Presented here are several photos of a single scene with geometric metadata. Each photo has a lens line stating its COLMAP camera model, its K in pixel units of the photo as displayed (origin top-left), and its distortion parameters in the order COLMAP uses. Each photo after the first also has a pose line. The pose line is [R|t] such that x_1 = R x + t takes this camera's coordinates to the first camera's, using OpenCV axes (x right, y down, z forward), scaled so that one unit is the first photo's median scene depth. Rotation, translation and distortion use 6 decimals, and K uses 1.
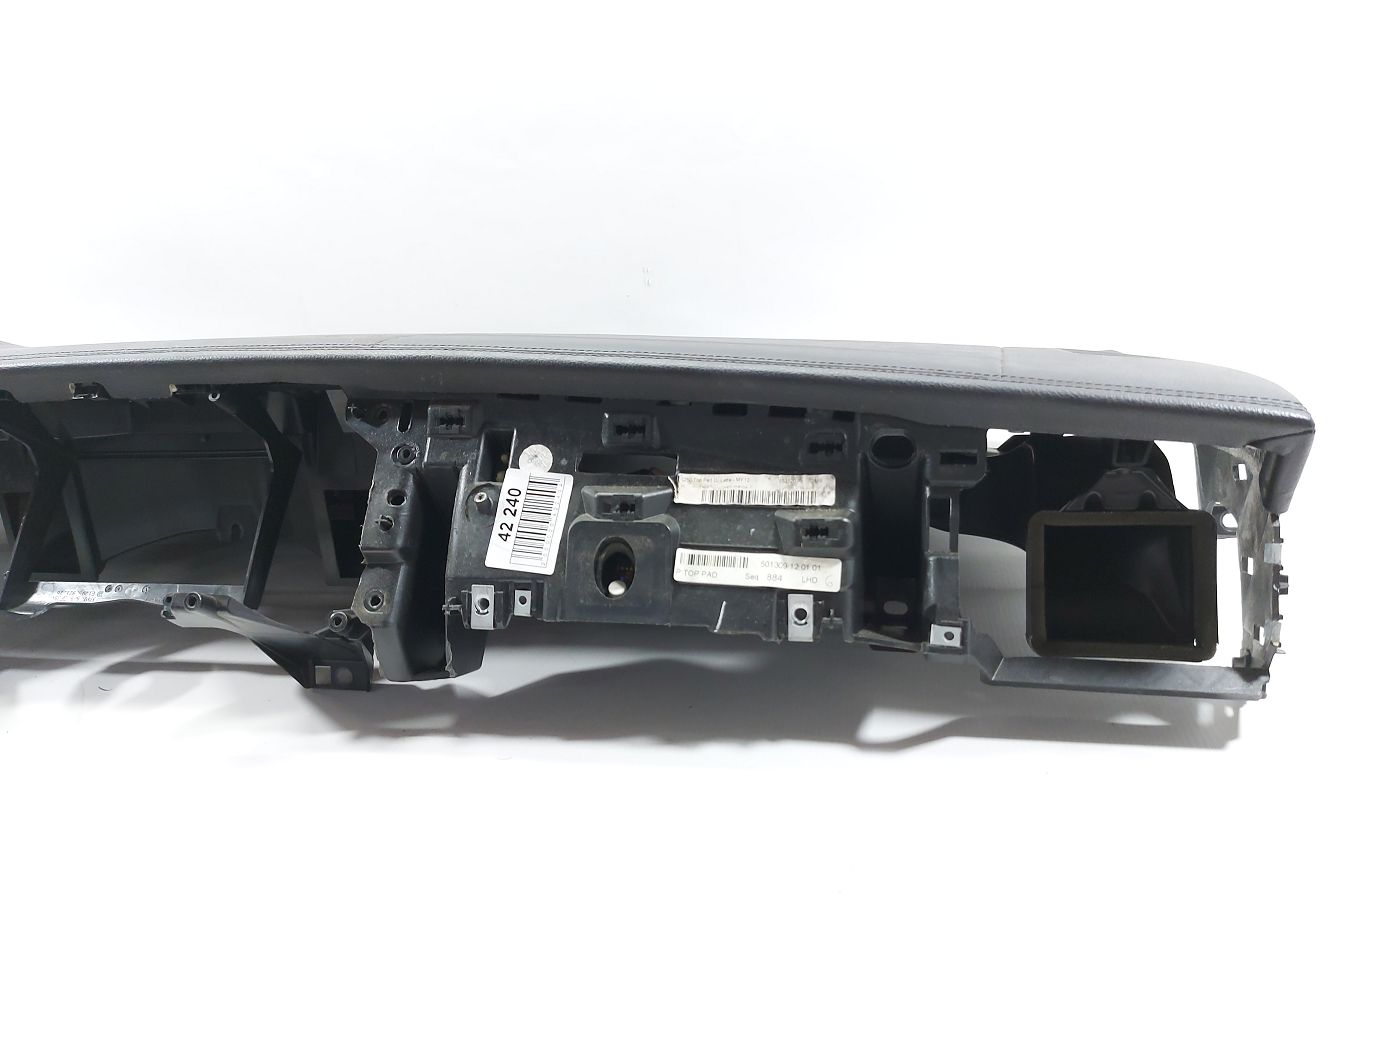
lens RADIAL K [[976.8, 0, 693.5], [0, 976.8, 520.0], [0, 0, 1]] dist [0.069590, -0.000686]
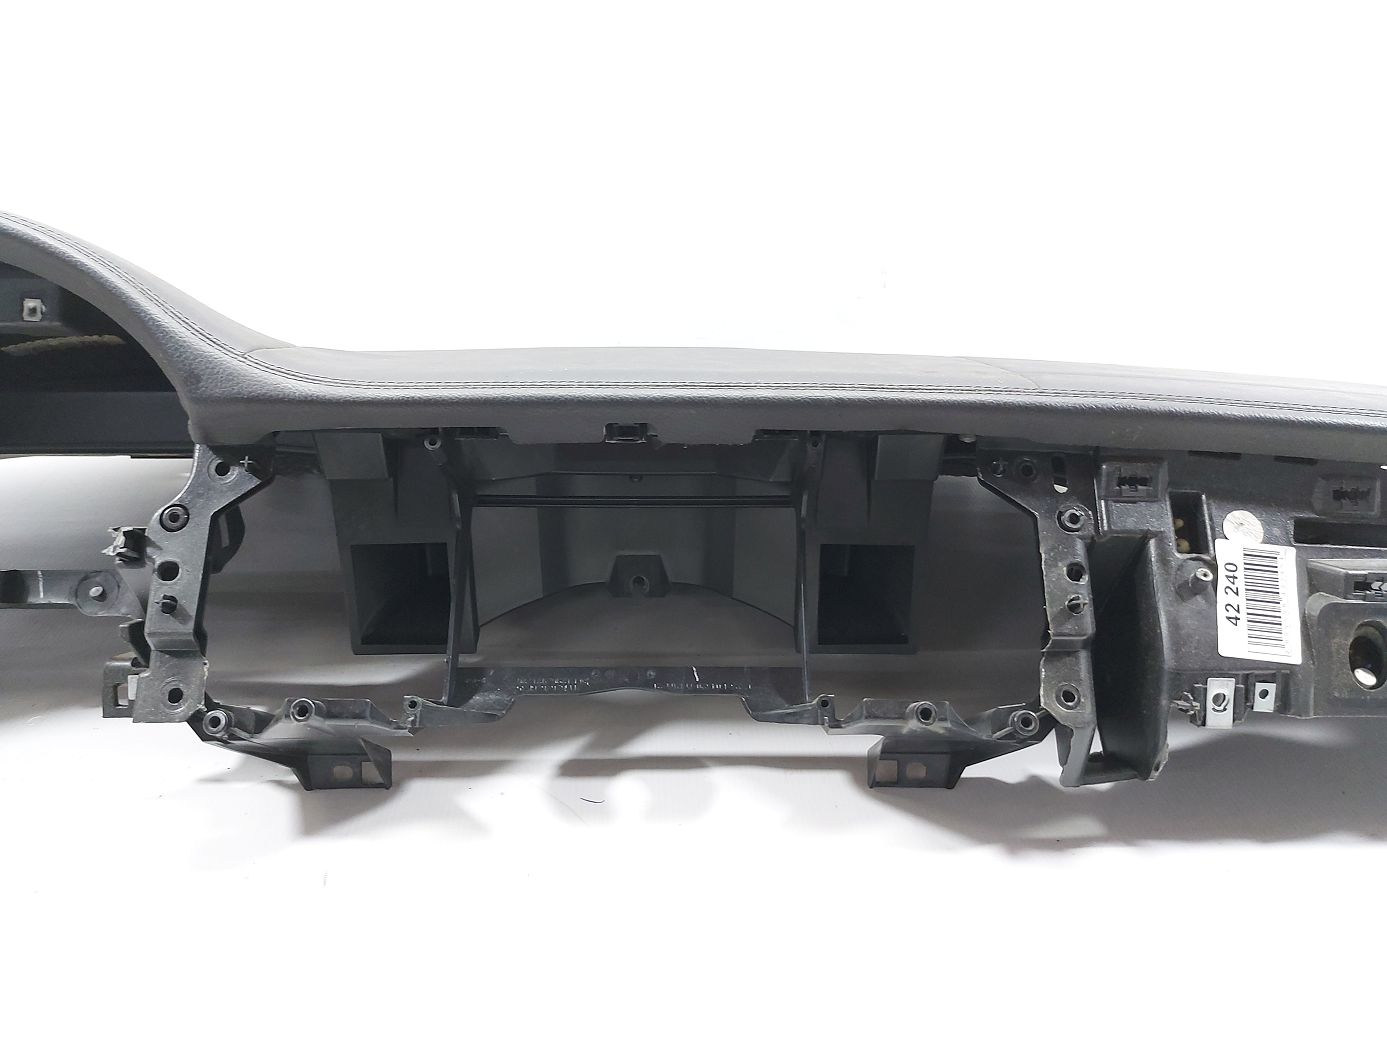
lens RADIAL K [[959.4, 0, 693.5], [0, 959.4, 520.0], [0, 0, 1]] dist [0.010456, 0.001518]
pose [[0.972139, -0.003852, 0.234374, -0.845295], [-0.000651, 0.999817, 0.019135, -0.086146], [-0.234404, -0.018755, 0.971958, 0.285593]]
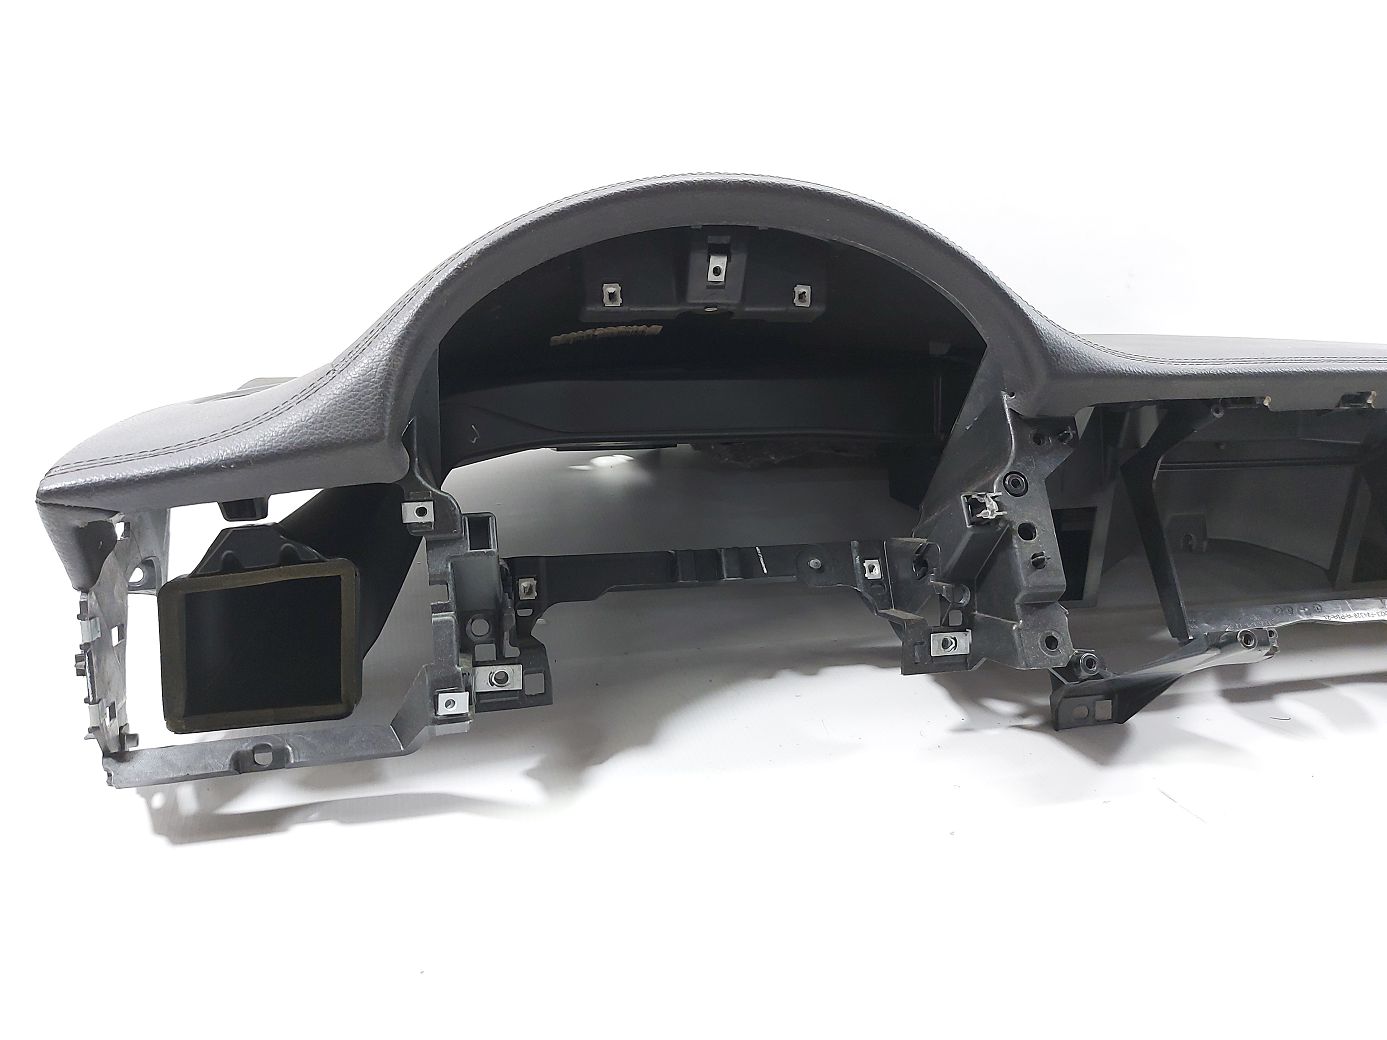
lens RADIAL K [[959.4, 0, 693.5], [0, 959.4, 520.0], [0, 0, 1]] dist [0.010456, 0.001518]
pose [[0.902575, -0.048962, 0.427739, -1.789521], [0.037239, 0.998667, 0.035737, -0.083004], [-0.428919, -0.016327, 0.903195, 0.518377]]
